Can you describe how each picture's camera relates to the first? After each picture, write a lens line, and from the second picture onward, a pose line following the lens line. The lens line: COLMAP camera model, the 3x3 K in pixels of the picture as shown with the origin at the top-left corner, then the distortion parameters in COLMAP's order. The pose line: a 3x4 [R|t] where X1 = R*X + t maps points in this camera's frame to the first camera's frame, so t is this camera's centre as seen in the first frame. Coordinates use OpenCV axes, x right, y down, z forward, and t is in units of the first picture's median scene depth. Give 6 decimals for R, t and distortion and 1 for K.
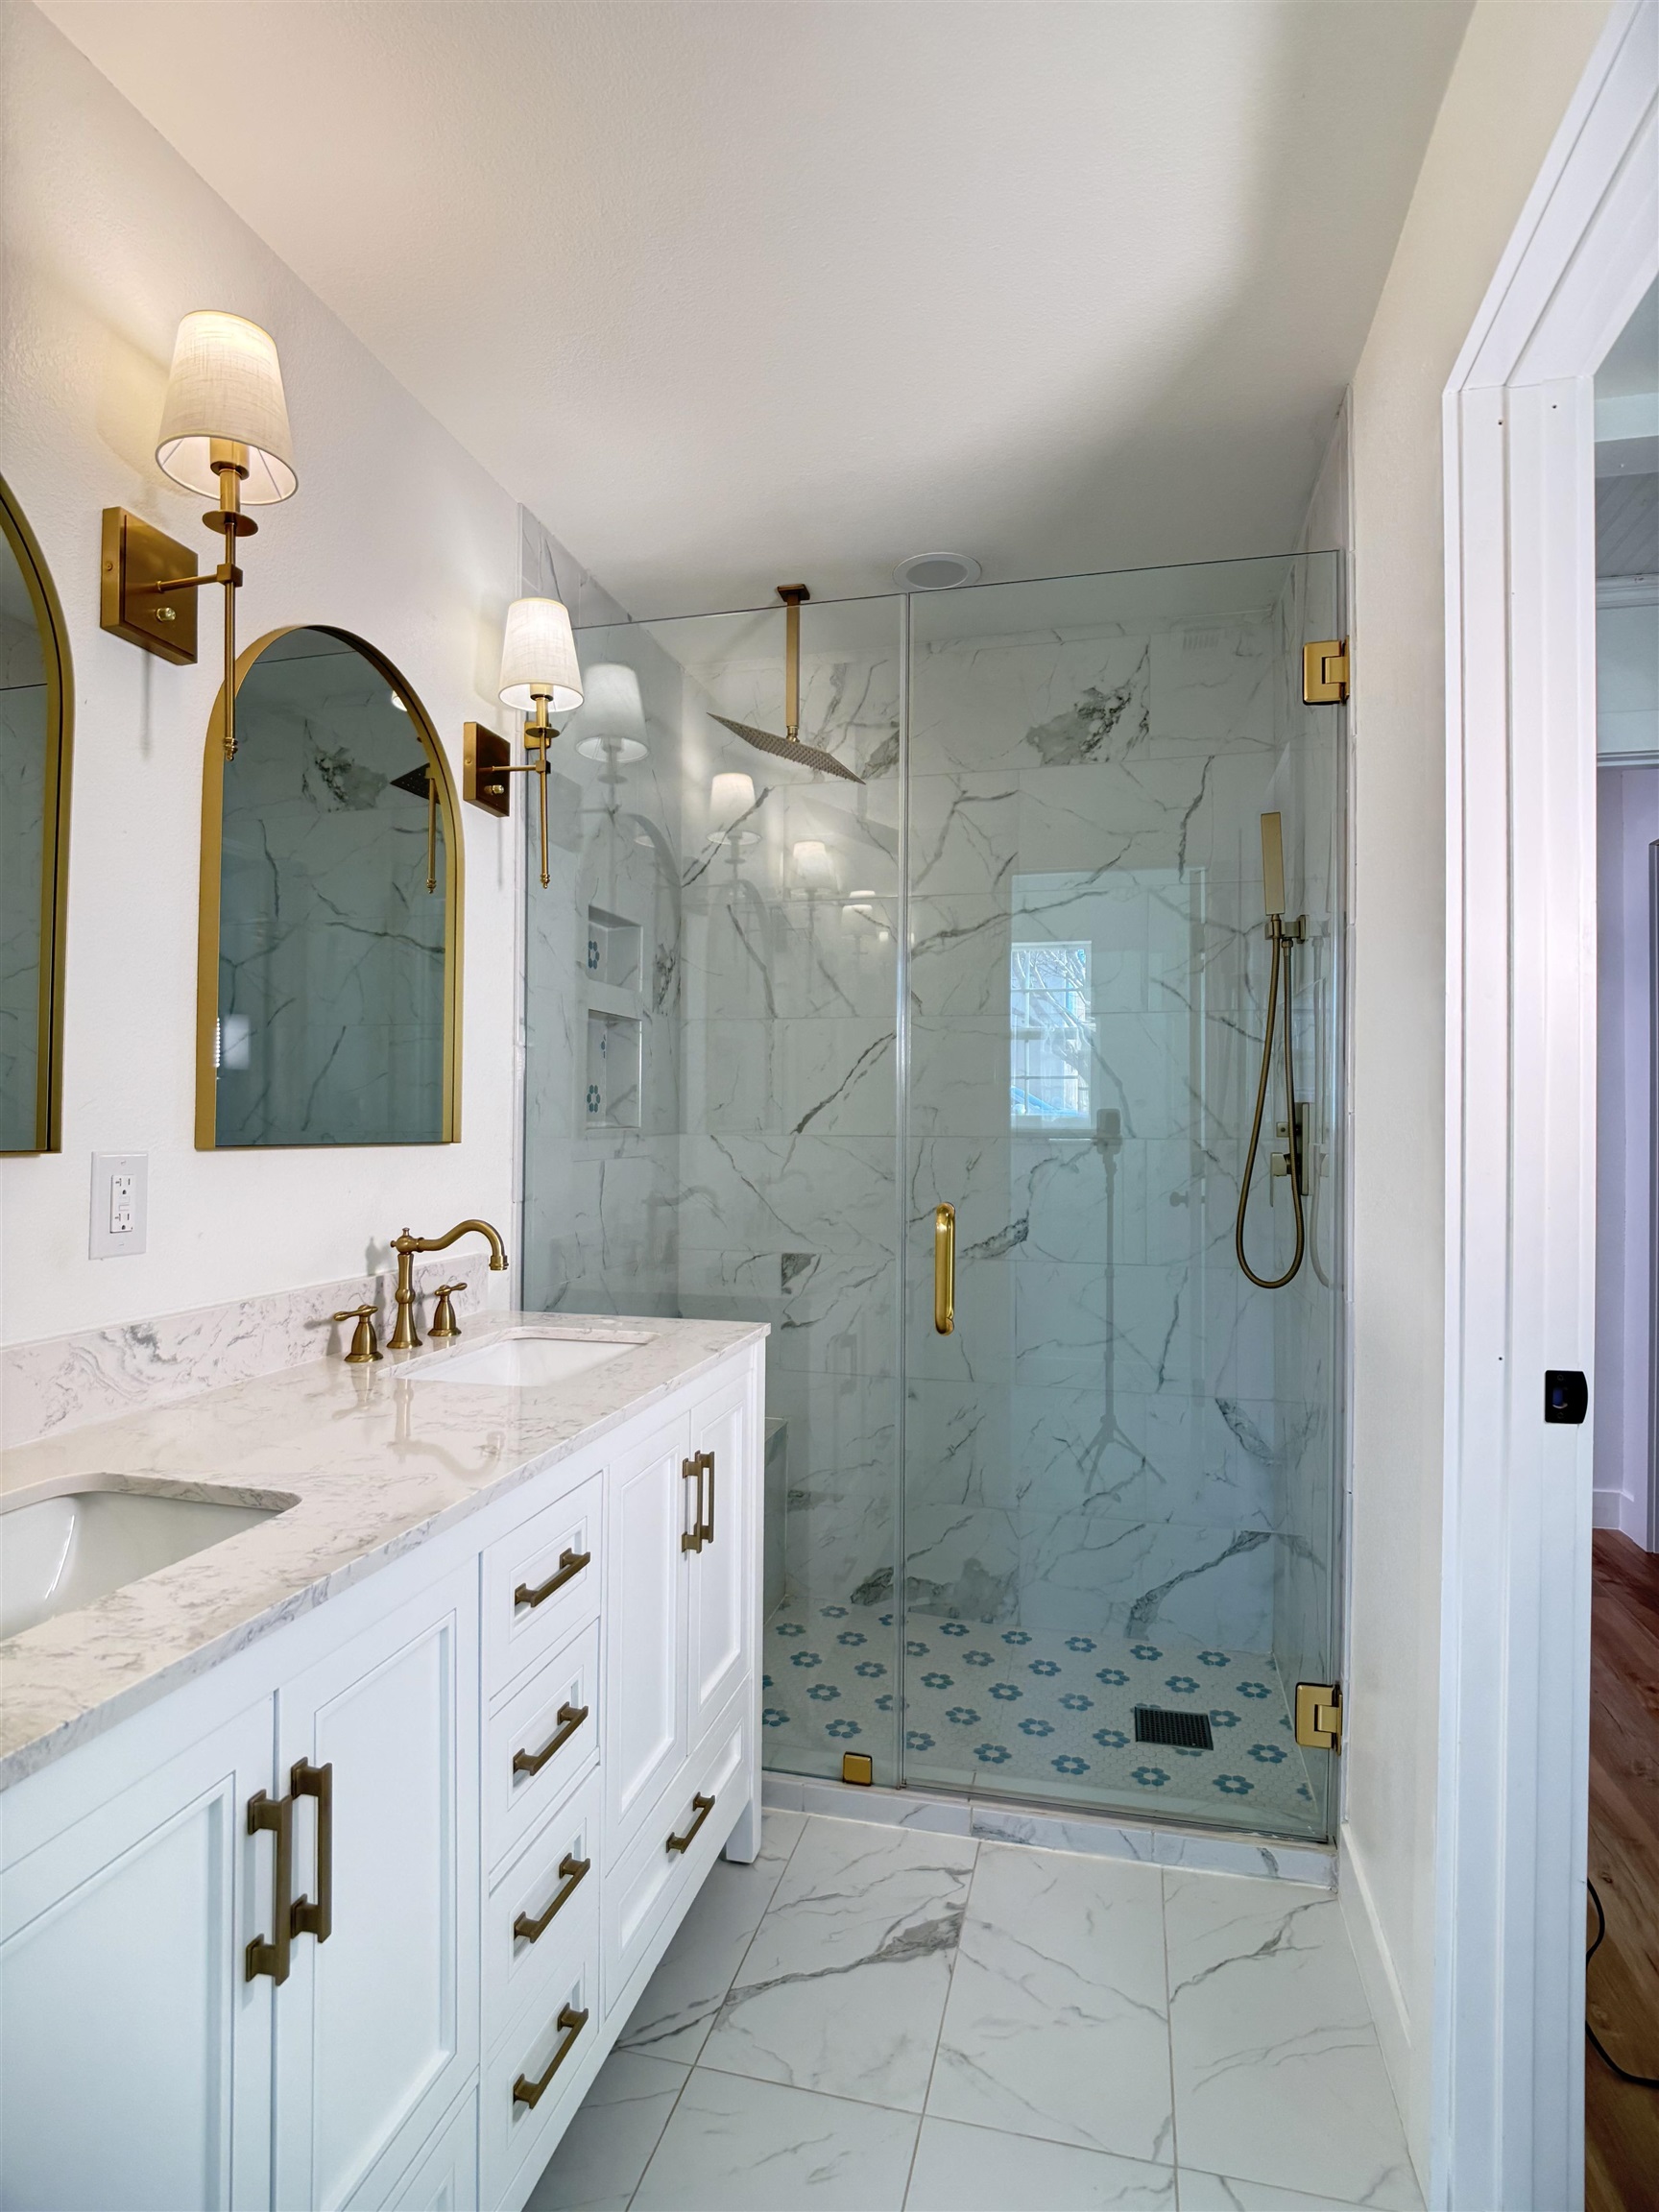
lens RADIAL K [[1170.9, 0, 829.5], [0, 1170.9, 1106.0], [0, 0, 1]] dist [0.001313, -0.000099]
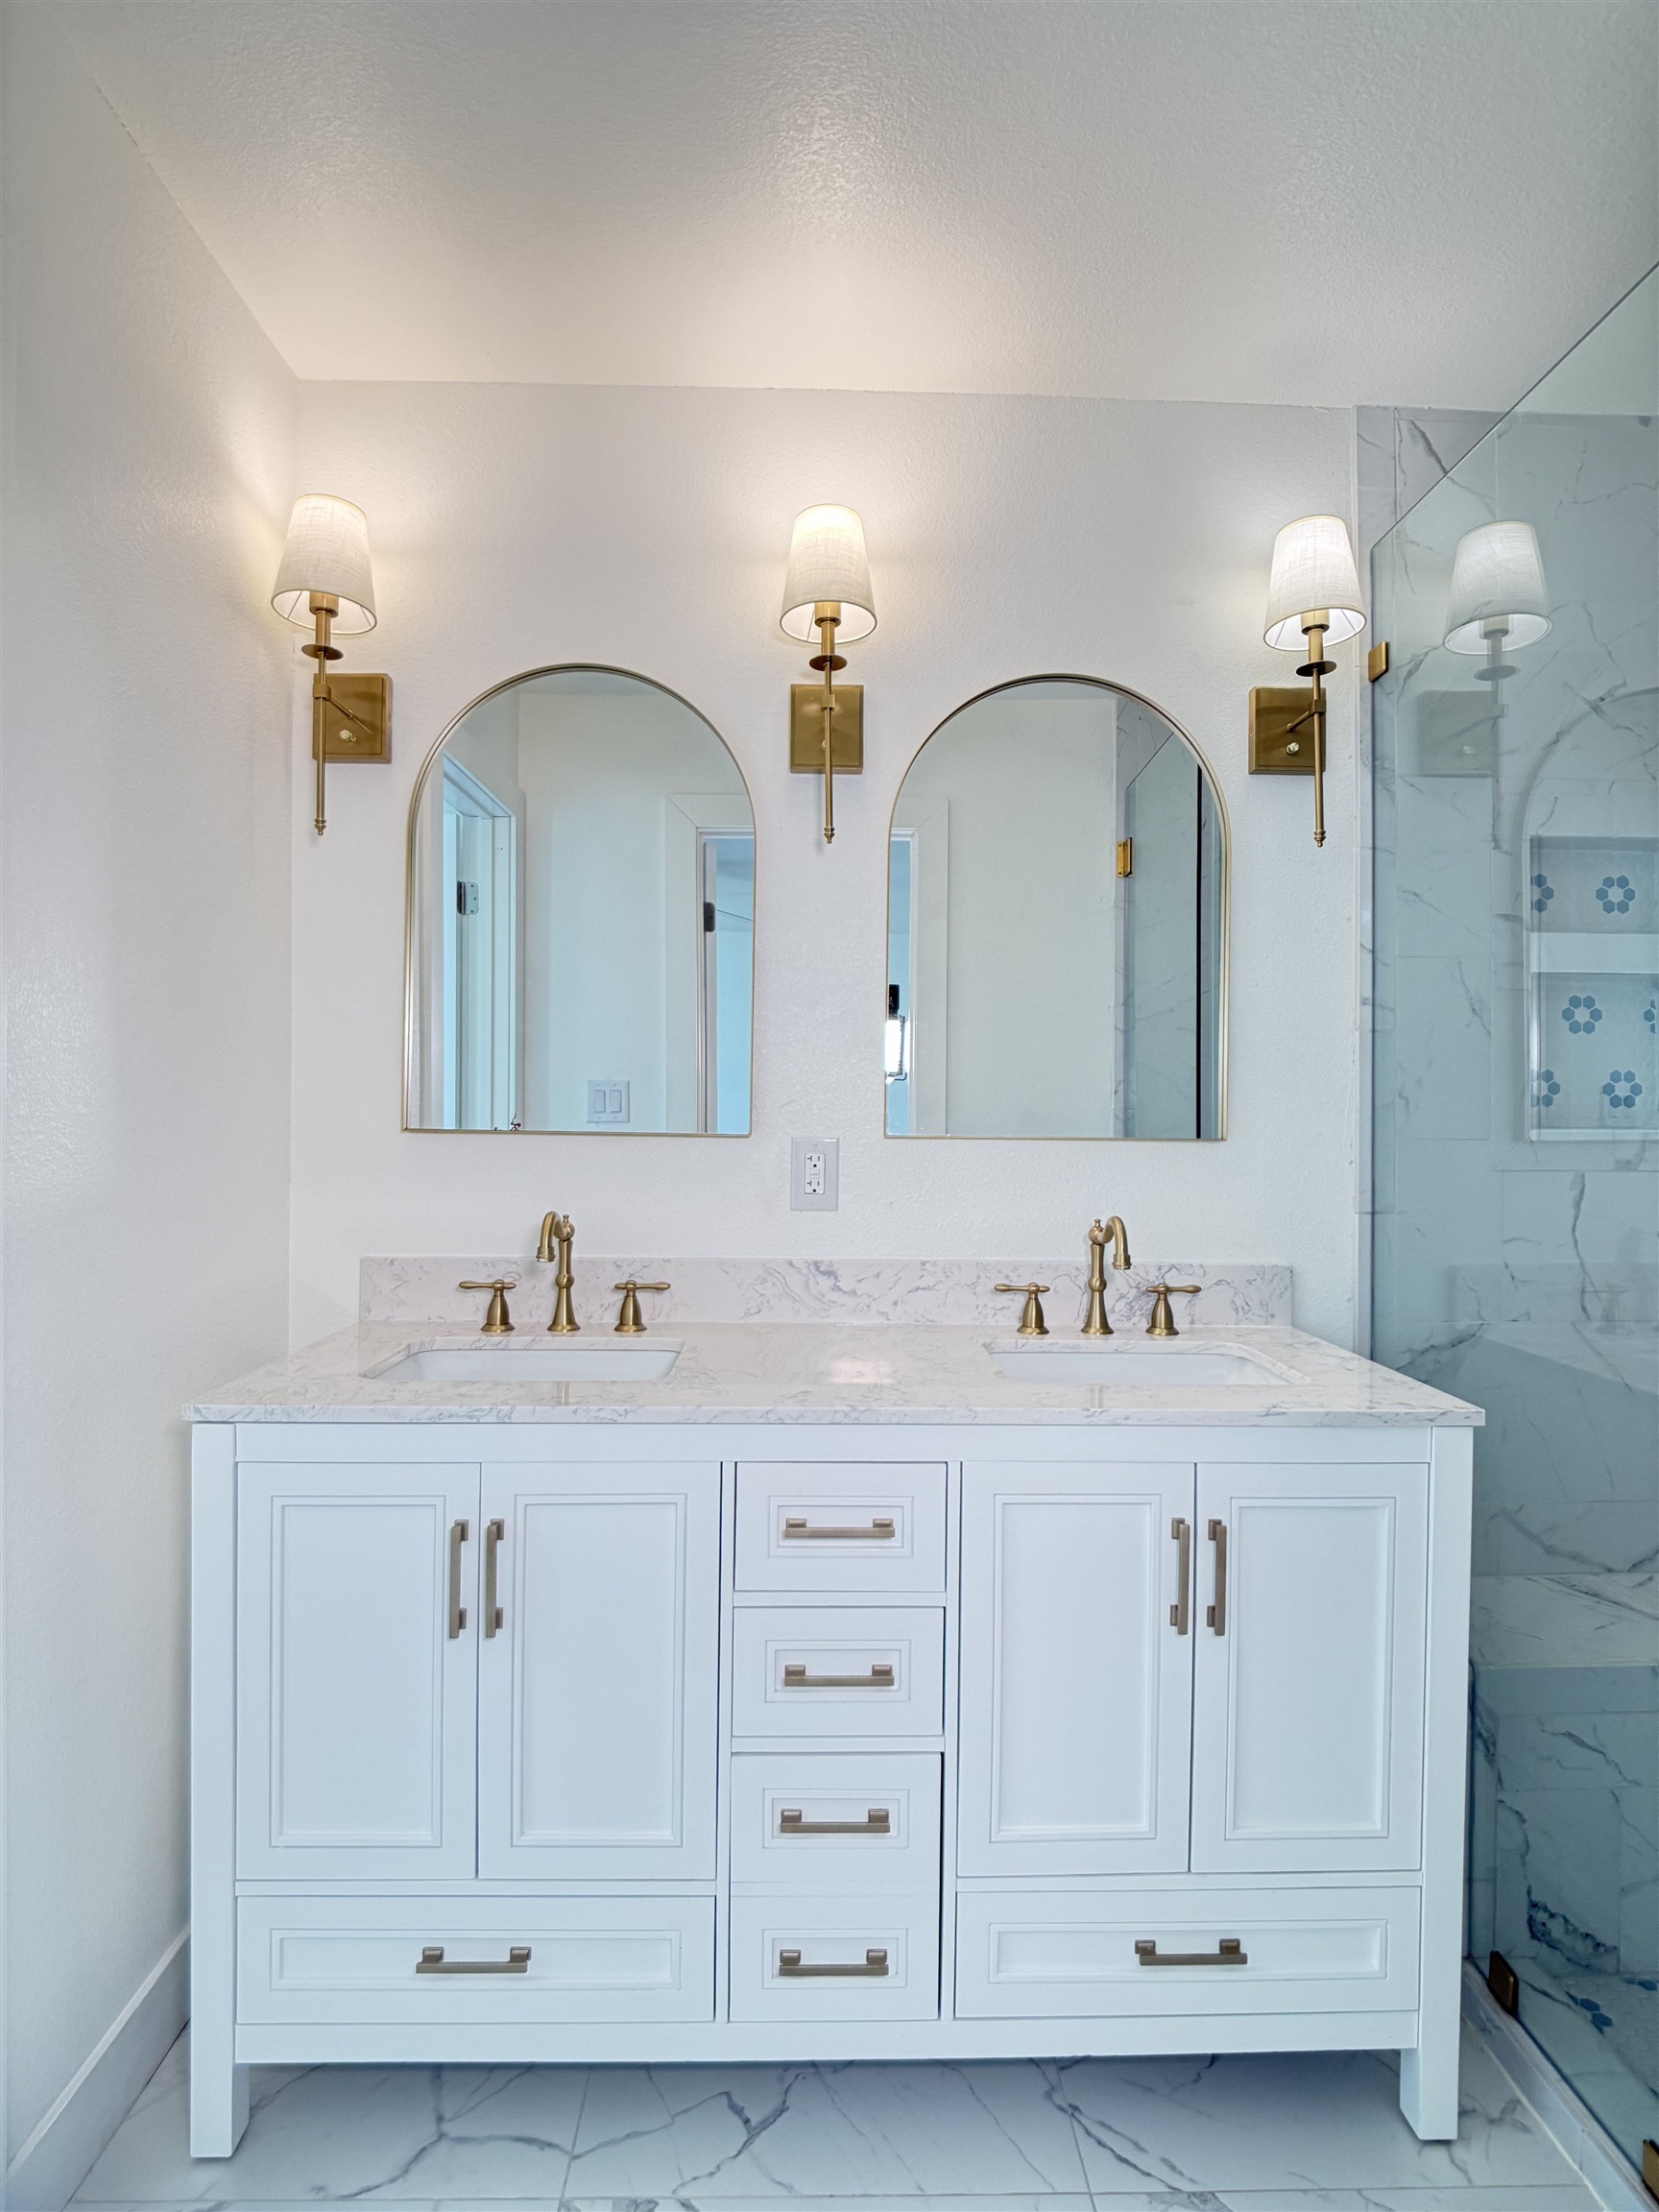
lens RADIAL K [[1170.9, 0, 829.5], [0, 1170.9, 1106.0], [0, 0, 1]] dist [0.001313, -0.000099]
pose [[0.274005, -0.003963, -0.961720, 0.701288], [0.004128, 0.999987, -0.002944, 0.006887], [0.961719, -0.003163, 0.274018, 0.593818]]
